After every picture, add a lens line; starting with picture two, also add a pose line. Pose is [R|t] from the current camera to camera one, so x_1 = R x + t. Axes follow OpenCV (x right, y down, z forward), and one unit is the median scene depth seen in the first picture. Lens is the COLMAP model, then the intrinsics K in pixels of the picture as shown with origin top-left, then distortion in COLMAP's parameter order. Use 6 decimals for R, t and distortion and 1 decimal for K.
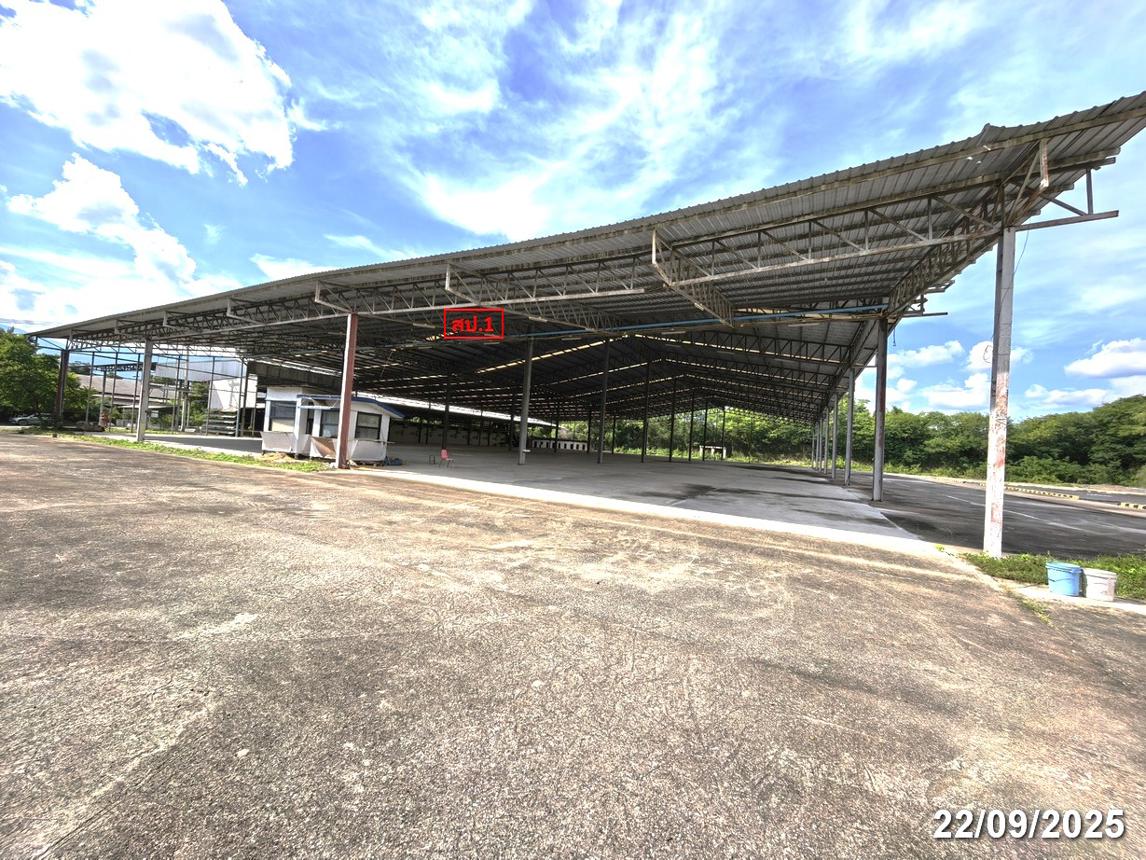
lens RADIAL K [[447.0, 0, 579.8], [0, 447.0, 428.4], [0, 0, 1]] dist [0.001297, -0.002866]
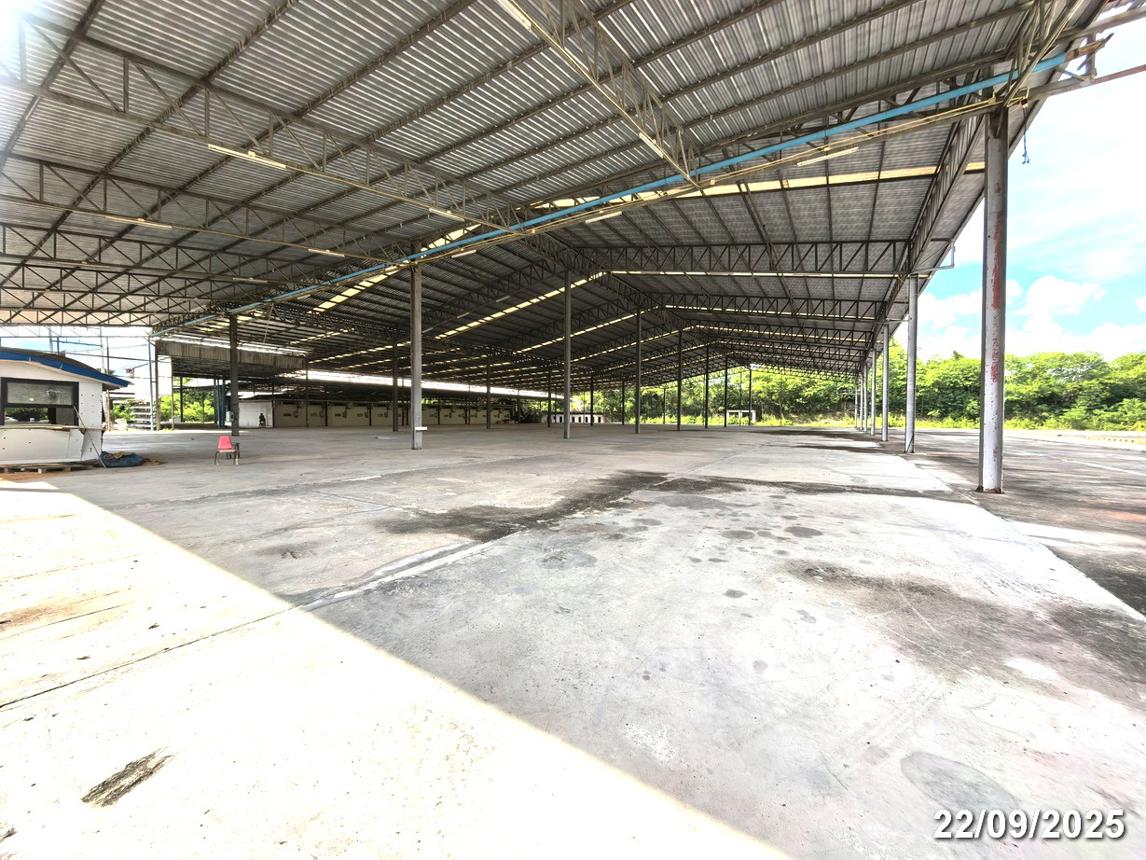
lens RADIAL K [[447.0, 0, 579.8], [0, 447.0, 428.4], [0, 0, 1]] dist [0.001297, -0.002866]
pose [[0.995519, -0.057216, -0.075290, 0.056640], [0.061512, 0.996532, 0.056042, 0.008476], [0.071822, -0.060422, 0.995586, 0.106458]]
